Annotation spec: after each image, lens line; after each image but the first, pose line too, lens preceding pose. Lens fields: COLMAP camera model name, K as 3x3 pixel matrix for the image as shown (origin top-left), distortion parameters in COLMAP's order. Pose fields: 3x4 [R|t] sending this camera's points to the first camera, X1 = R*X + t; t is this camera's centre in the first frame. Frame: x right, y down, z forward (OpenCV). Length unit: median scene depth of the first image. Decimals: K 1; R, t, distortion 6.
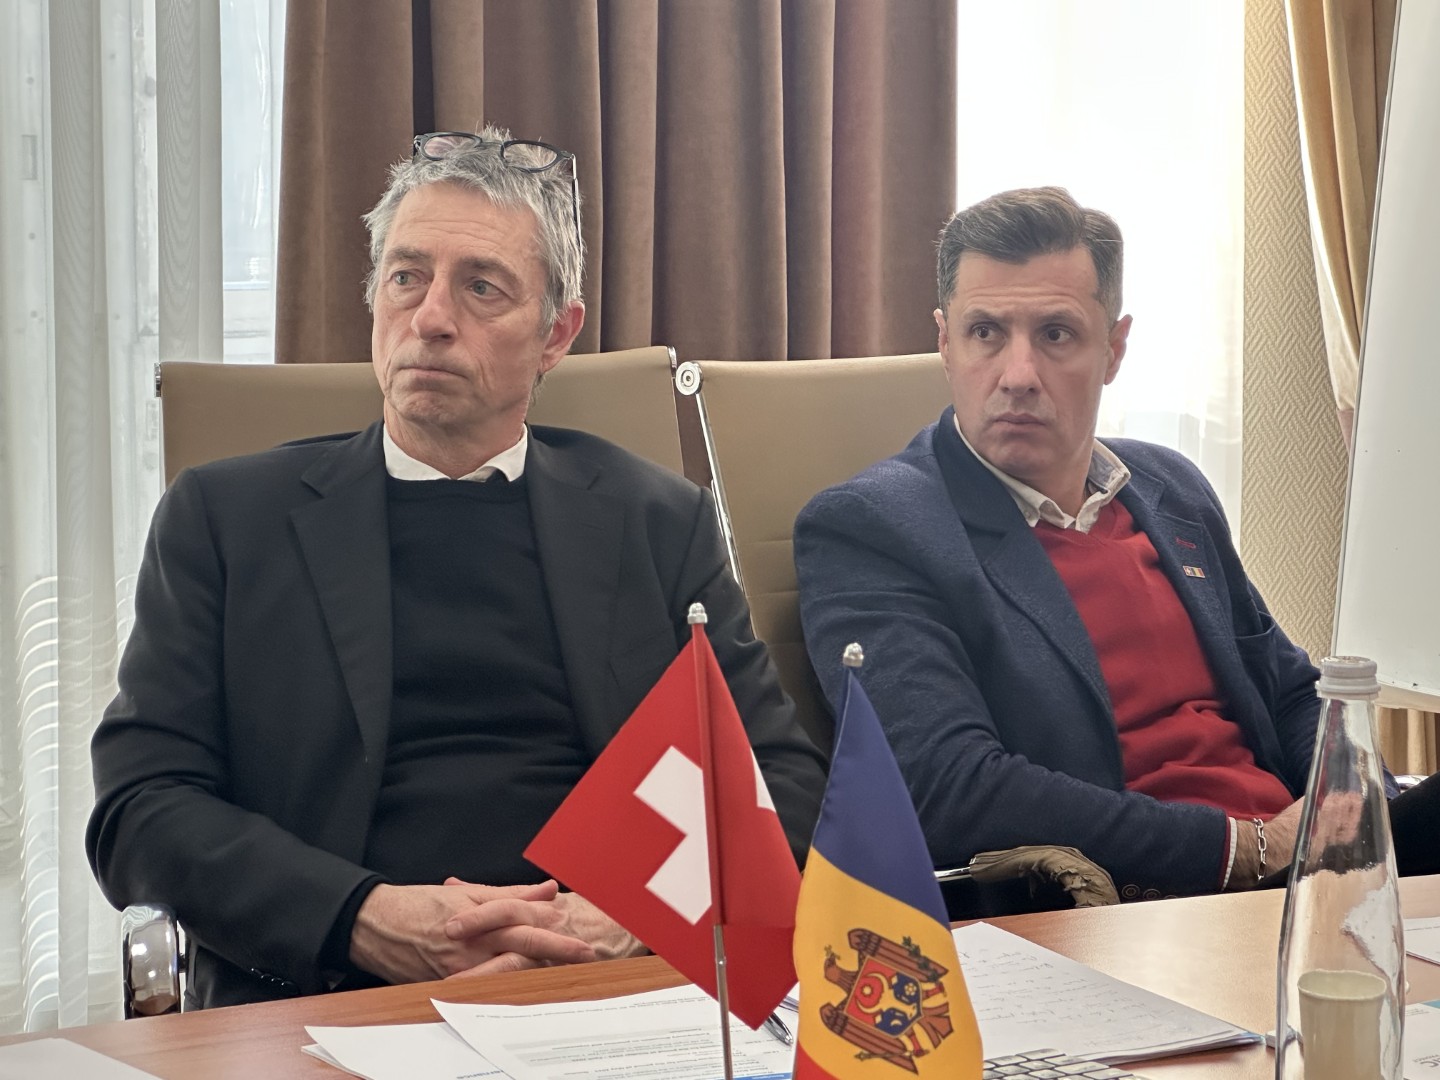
lens RADIAL K [[3548.2, 0, 734.4], [0, 3548.2, 545.4], [0, 0, 1]] dist [0.155866, 0.000000]
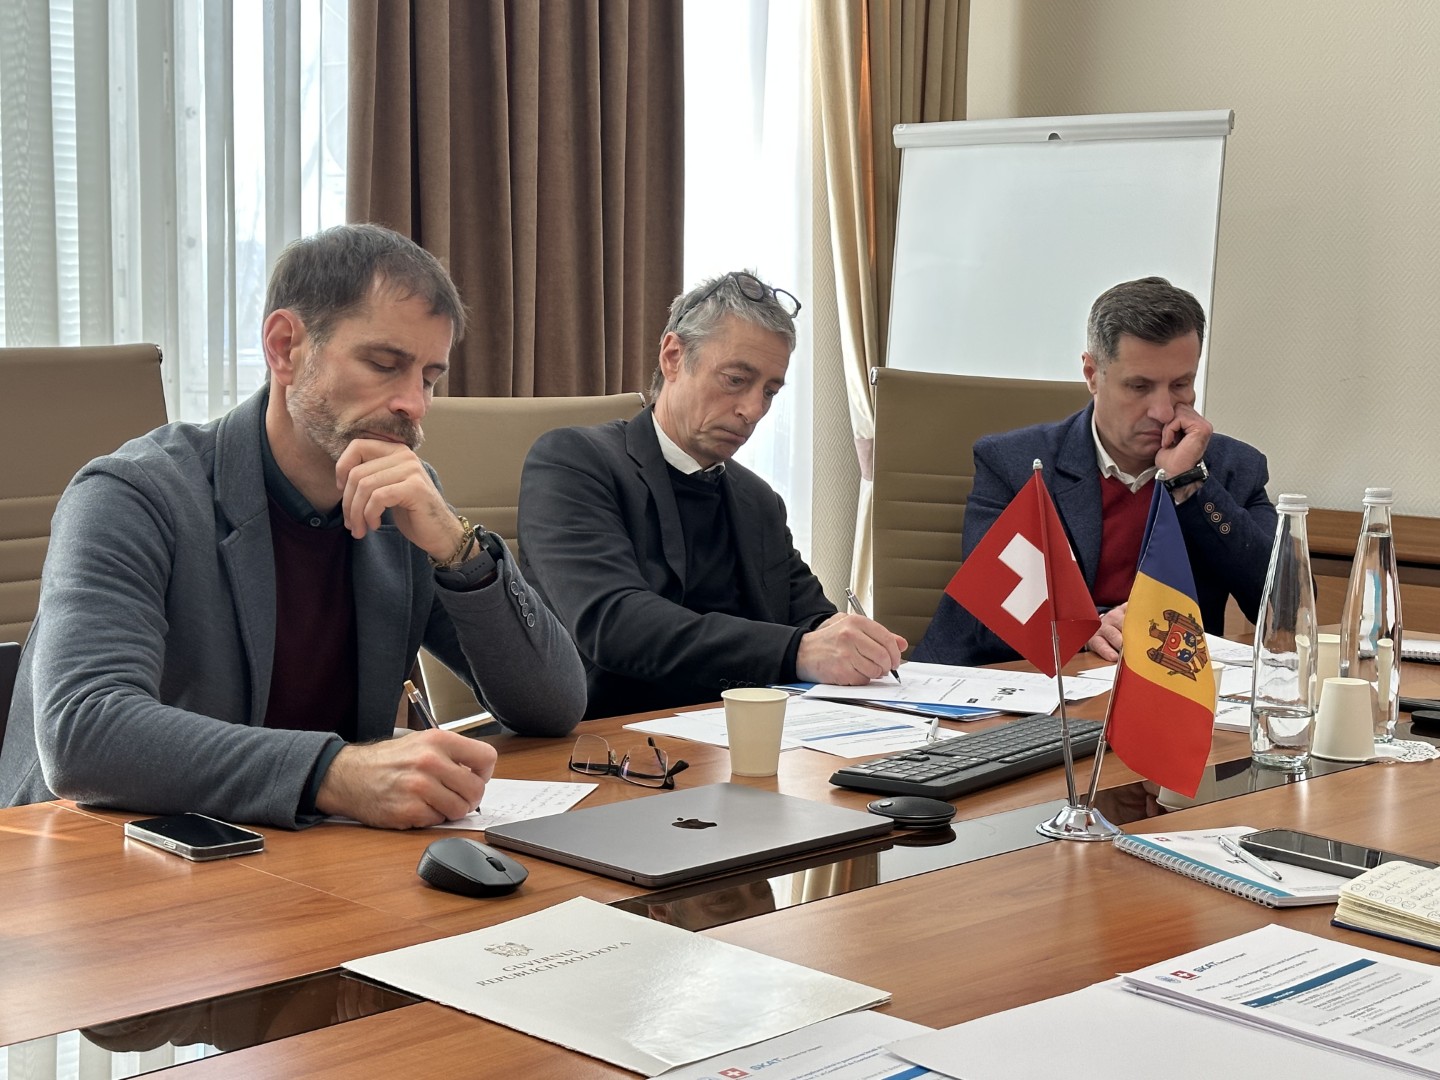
lens RADIAL K [[2191.6, 0, 720.9], [0, 2191.6, 547.3], [0, 0, 1]] dist [0.128834, 0.000000]
pose [[0.968353, -0.013837, 0.249199, -0.153148], [0.017063, 0.999796, -0.010789, 0.023870], [-0.248999, 0.014699, 0.968392, -0.043493]]
